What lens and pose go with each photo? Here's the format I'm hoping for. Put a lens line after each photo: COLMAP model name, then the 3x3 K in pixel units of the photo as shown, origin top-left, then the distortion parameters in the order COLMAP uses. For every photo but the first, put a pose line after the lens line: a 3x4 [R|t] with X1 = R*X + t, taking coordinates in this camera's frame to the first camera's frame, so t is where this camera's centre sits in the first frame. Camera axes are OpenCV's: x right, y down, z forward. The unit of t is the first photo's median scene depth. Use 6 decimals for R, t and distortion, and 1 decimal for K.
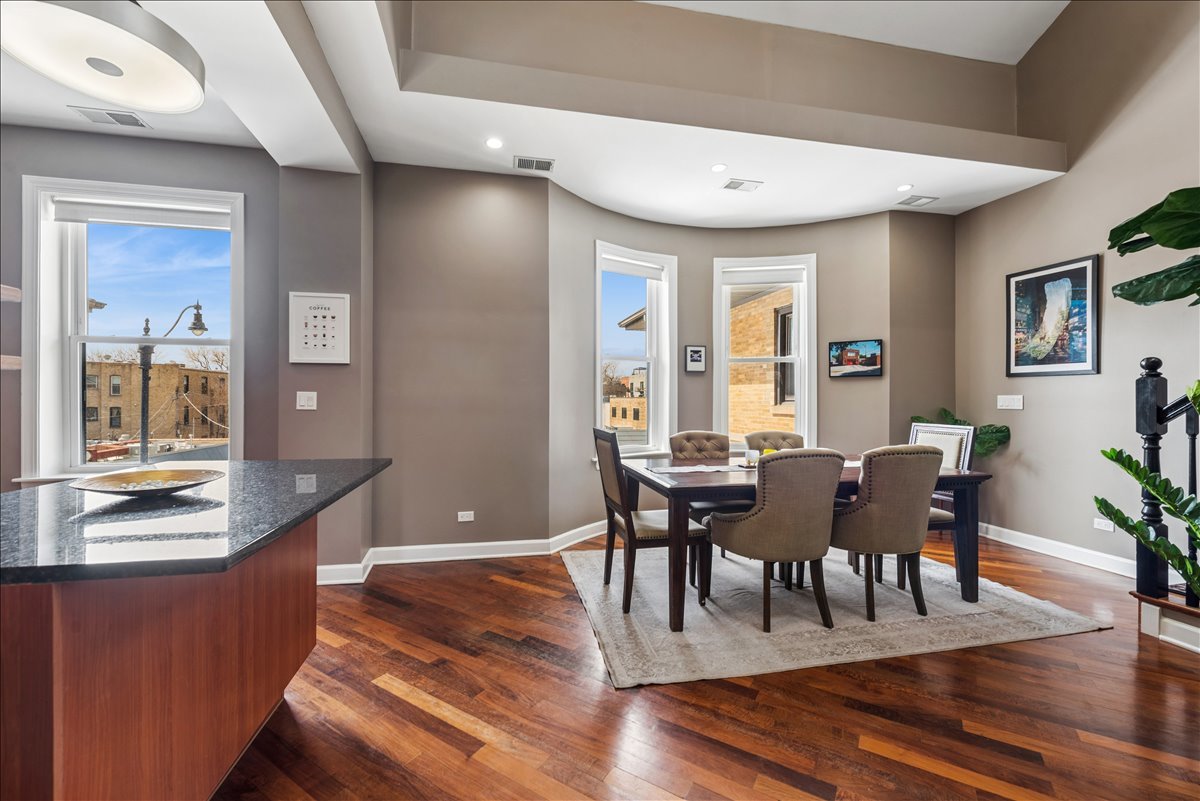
lens RADIAL K [[490.3, 0, 588.9], [0, 490.3, 400.8], [0, 0, 1]] dist [-0.001804, -0.000256]
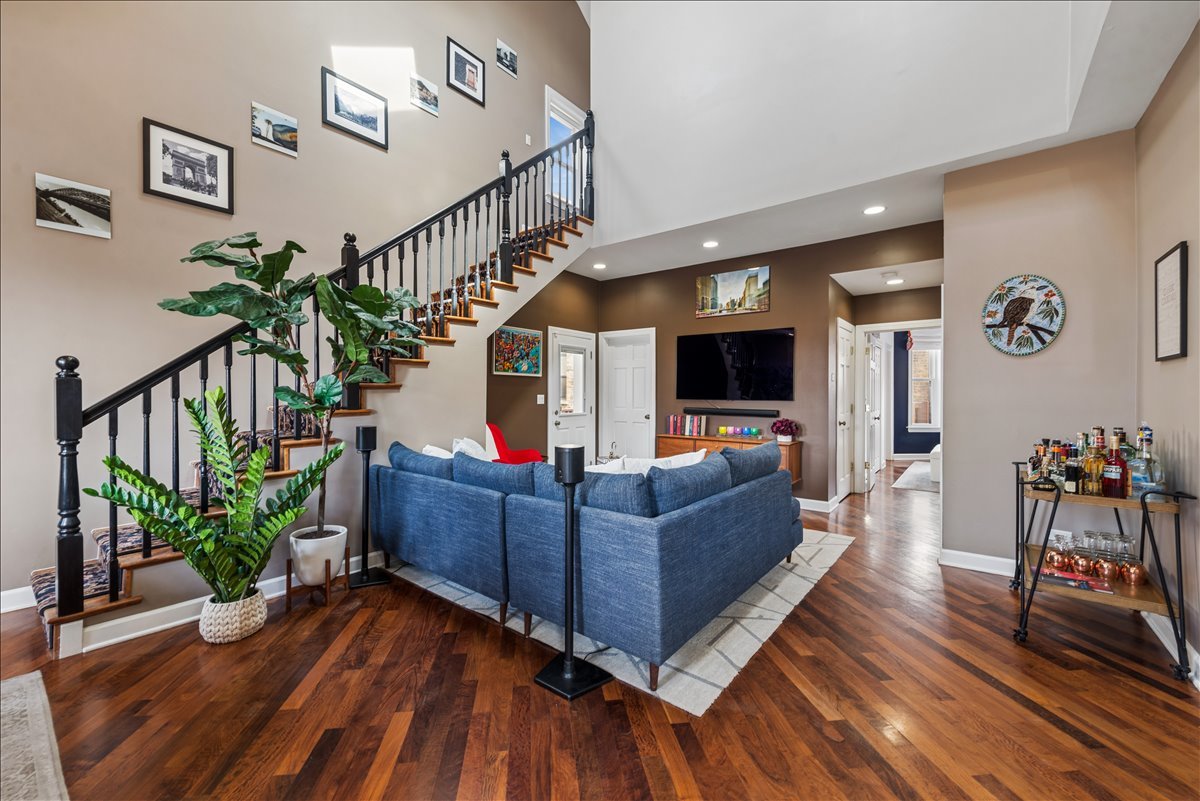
lens RADIAL K [[479.5, 0, 592.0], [0, 479.5, 396.8], [0, 0, 1]] dist [0.012947, -0.000491]
pose [[-0.646415, -0.008797, 0.762935, -0.126180], [-0.004970, 0.999961, 0.007319, -0.015519], [-0.762970, 0.000939, -0.646434, 0.543920]]
